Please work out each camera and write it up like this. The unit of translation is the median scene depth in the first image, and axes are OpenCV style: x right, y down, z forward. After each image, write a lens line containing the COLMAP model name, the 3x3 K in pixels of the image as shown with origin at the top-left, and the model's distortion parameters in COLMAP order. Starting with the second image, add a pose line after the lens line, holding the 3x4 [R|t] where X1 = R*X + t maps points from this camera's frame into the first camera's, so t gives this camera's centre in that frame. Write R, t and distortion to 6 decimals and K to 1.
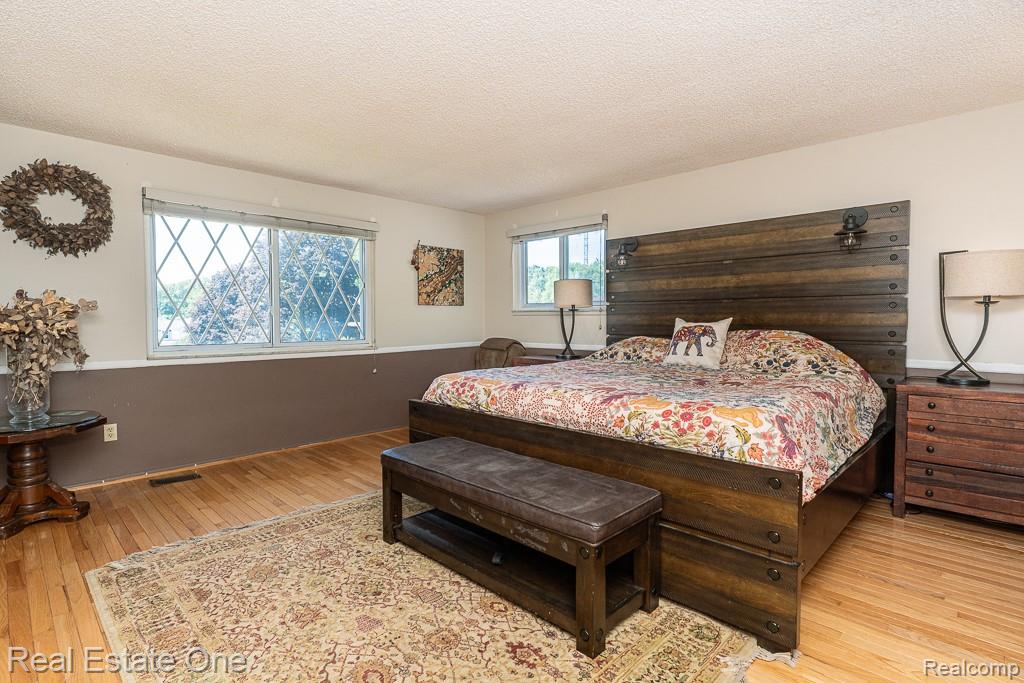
lens RADIAL K [[517.0, 0, 510.7], [0, 517.0, 336.2], [0, 0, 1]] dist [0.000351, 0.000046]
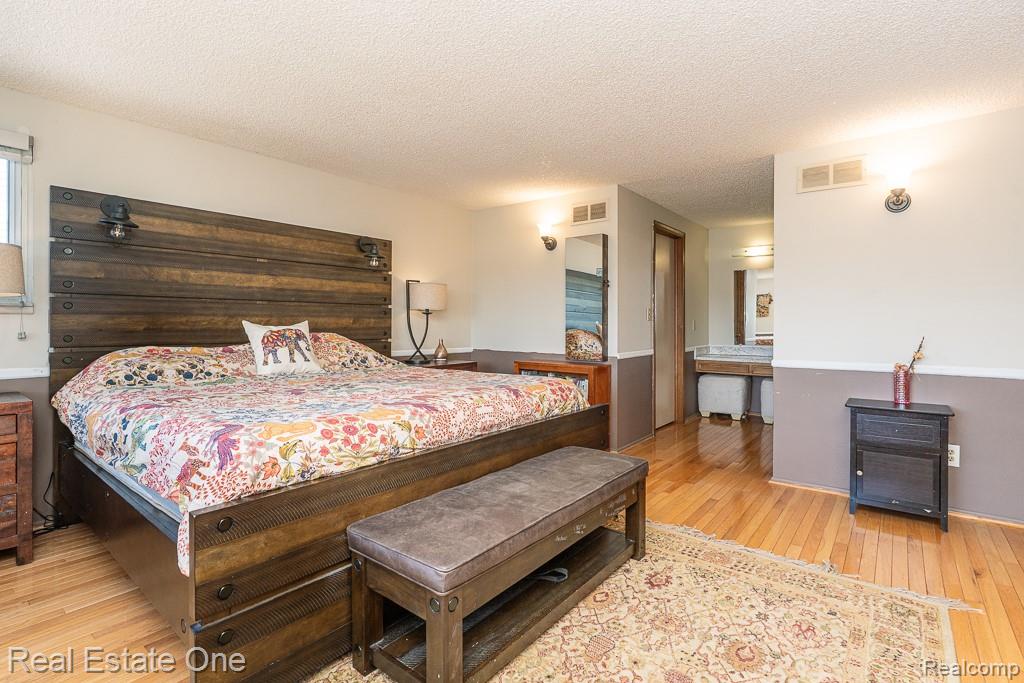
lens RADIAL K [[468.5, 0, 542.1], [0, 468.5, 324.7], [0, 0, 1]] dist [-0.004313, 0.000017]
pose [[-0.129652, 0.001396, 0.991559, -0.716374], [0.032011, 0.999484, 0.002779, -0.022861], [-0.991043, 0.032101, -0.129630, 0.930135]]
